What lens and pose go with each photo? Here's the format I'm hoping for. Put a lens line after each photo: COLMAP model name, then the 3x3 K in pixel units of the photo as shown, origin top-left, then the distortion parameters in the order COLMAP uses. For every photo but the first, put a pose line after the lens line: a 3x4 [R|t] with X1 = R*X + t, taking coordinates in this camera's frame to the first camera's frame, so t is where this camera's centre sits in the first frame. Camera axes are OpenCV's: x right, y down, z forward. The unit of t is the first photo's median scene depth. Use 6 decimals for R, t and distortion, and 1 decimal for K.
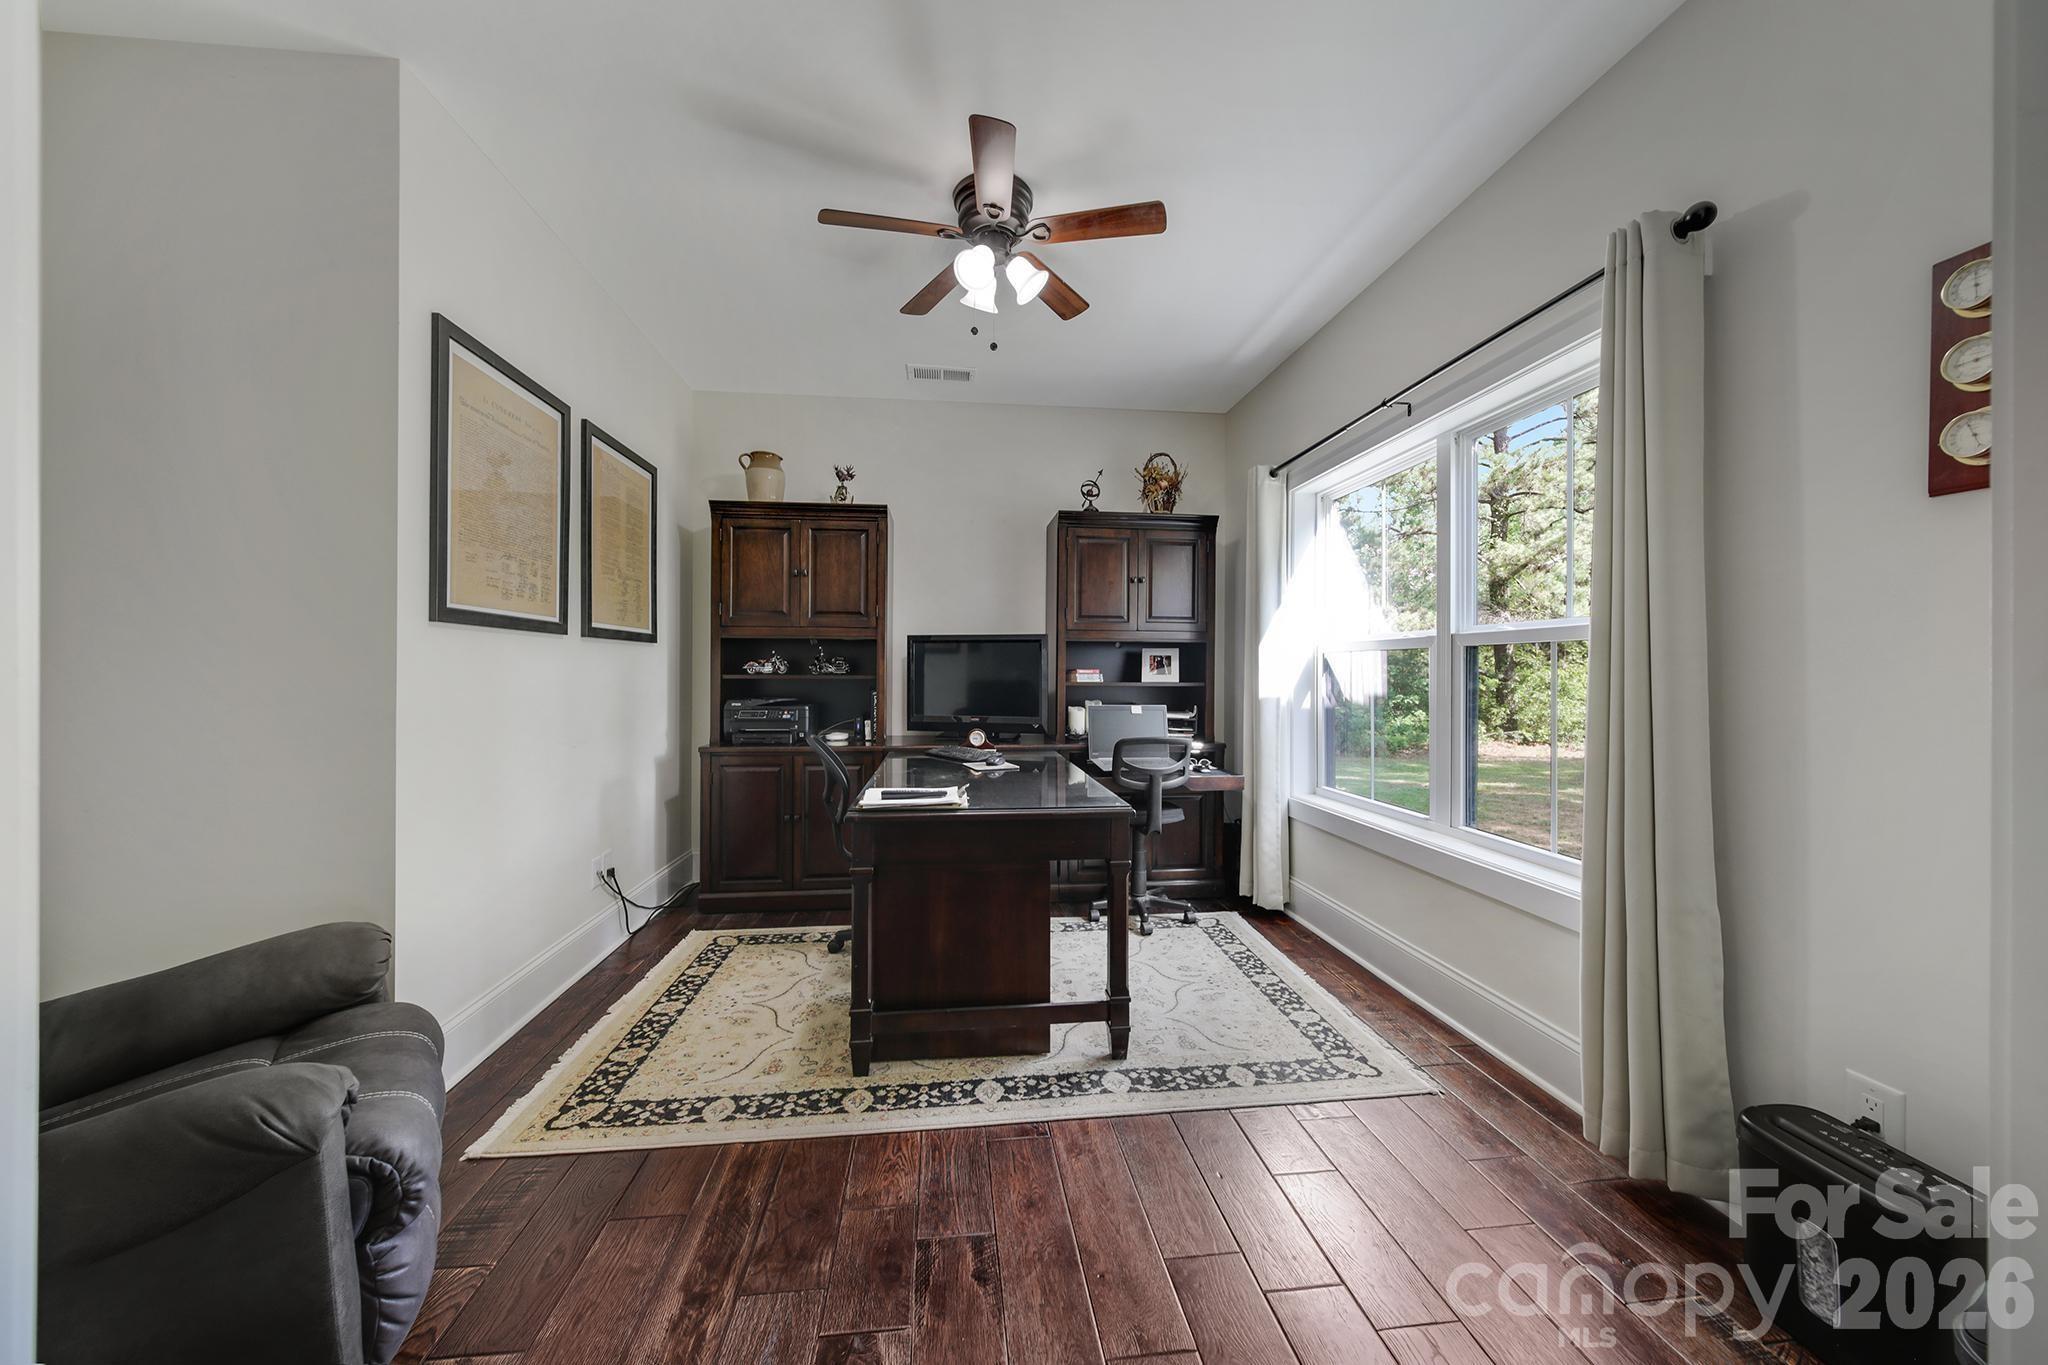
lens RADIAL K [[721.4, 0, 1023.9], [0, 721.4, 674.3], [0, 0, 1]] dist [-0.004066, -0.000047]
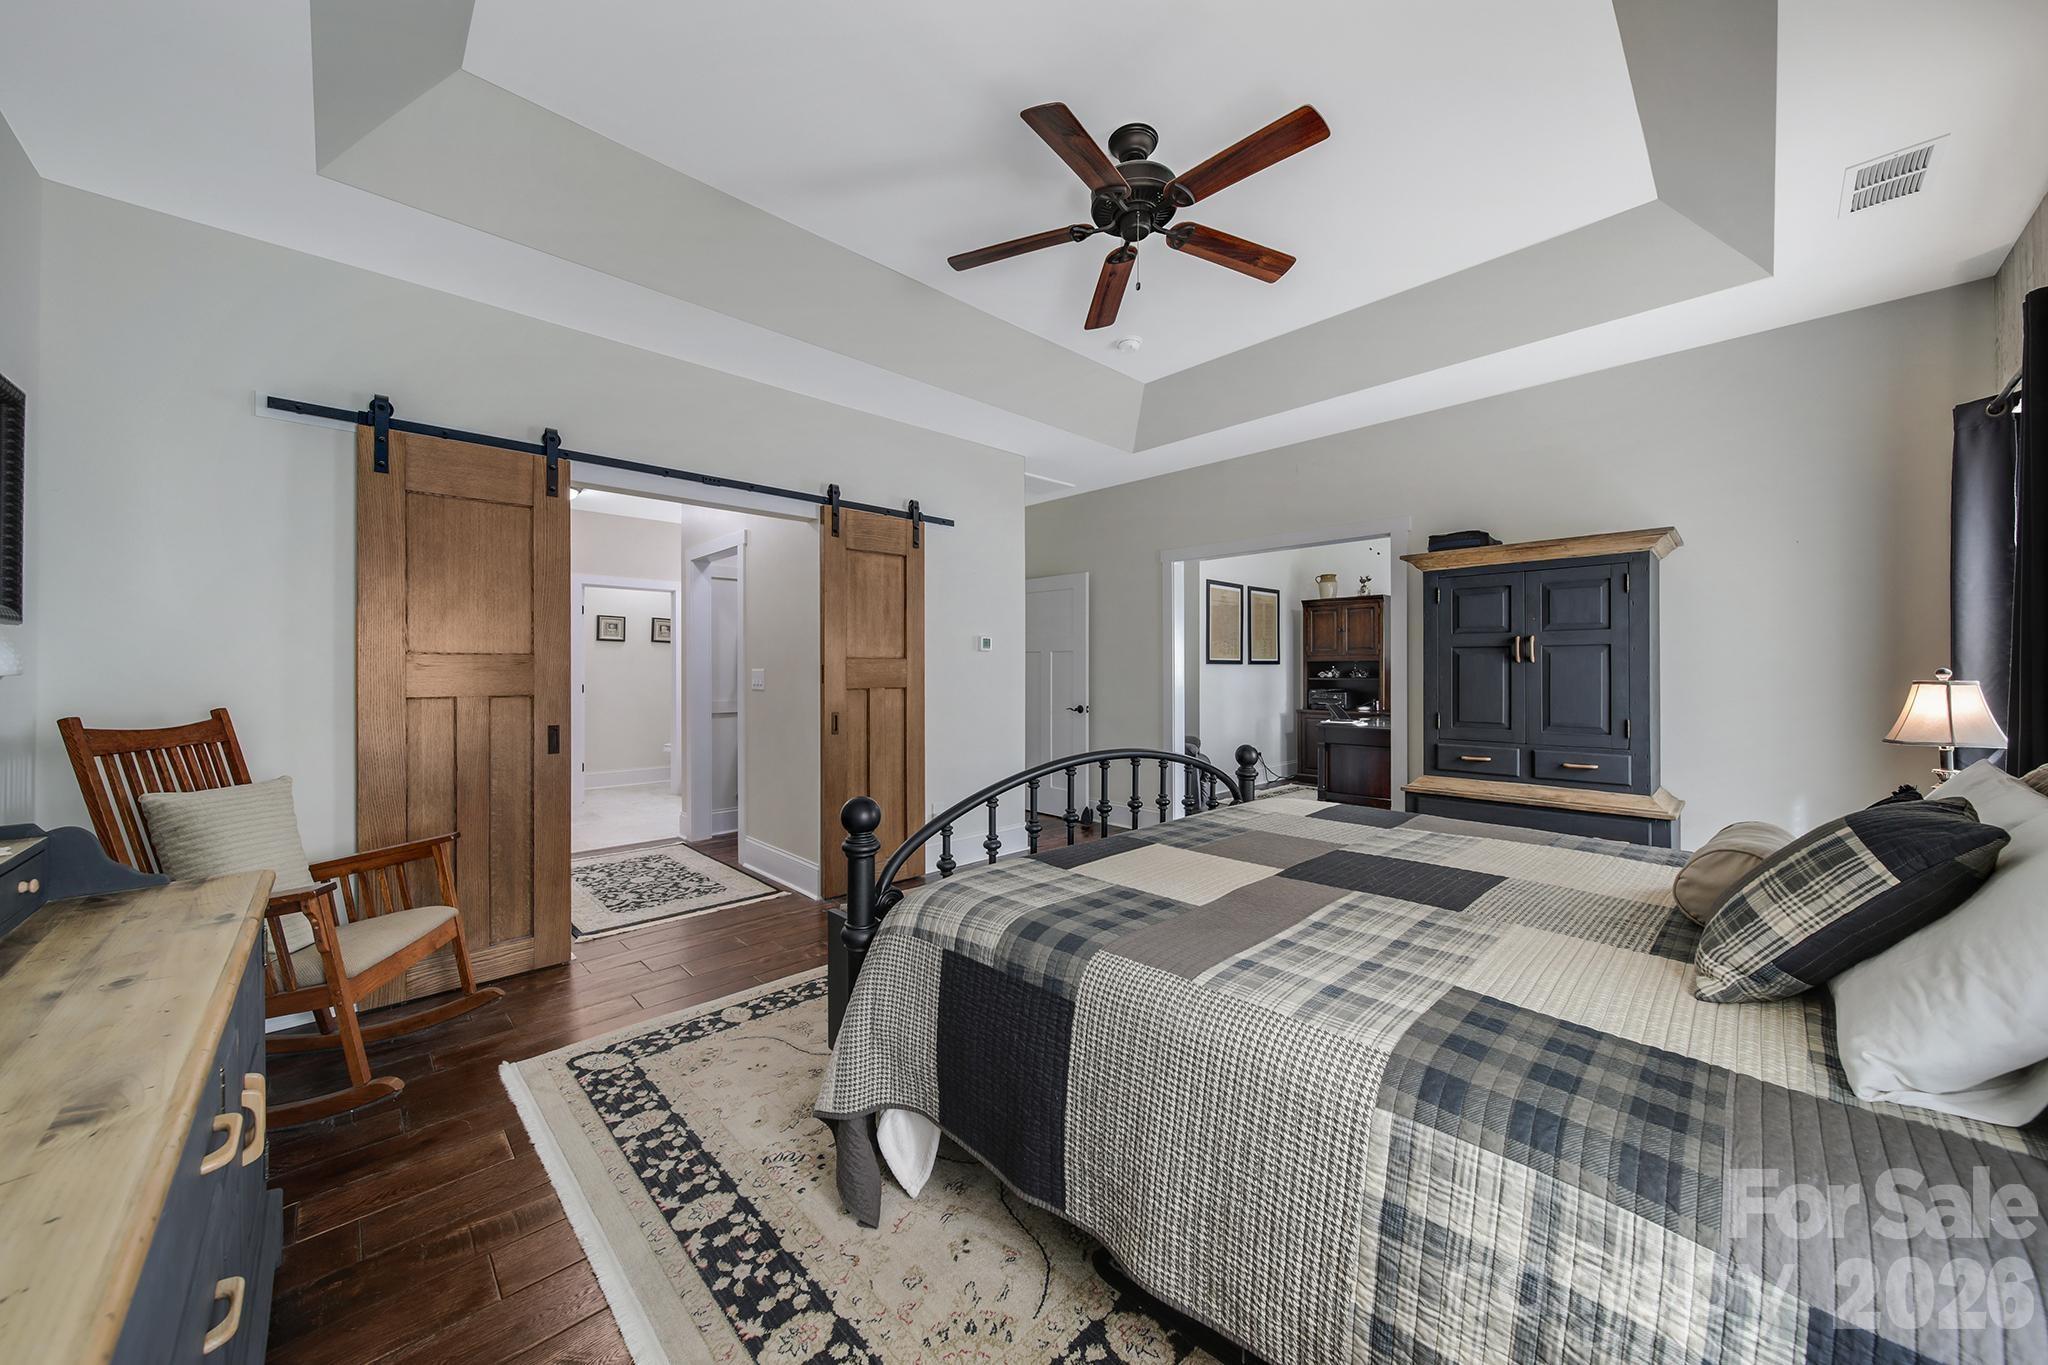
lens RADIAL K [[721.4, 0, 1003.8], [0, 721.4, 681.2], [0, 0, 1]] dist [-0.004066, -0.000047]
pose [[0.596838, 0.004418, -0.802349, 0.811518], [0.003038, 0.999965, 0.007766, -0.010176], [0.802356, -0.007073, 0.596804, -1.088432]]
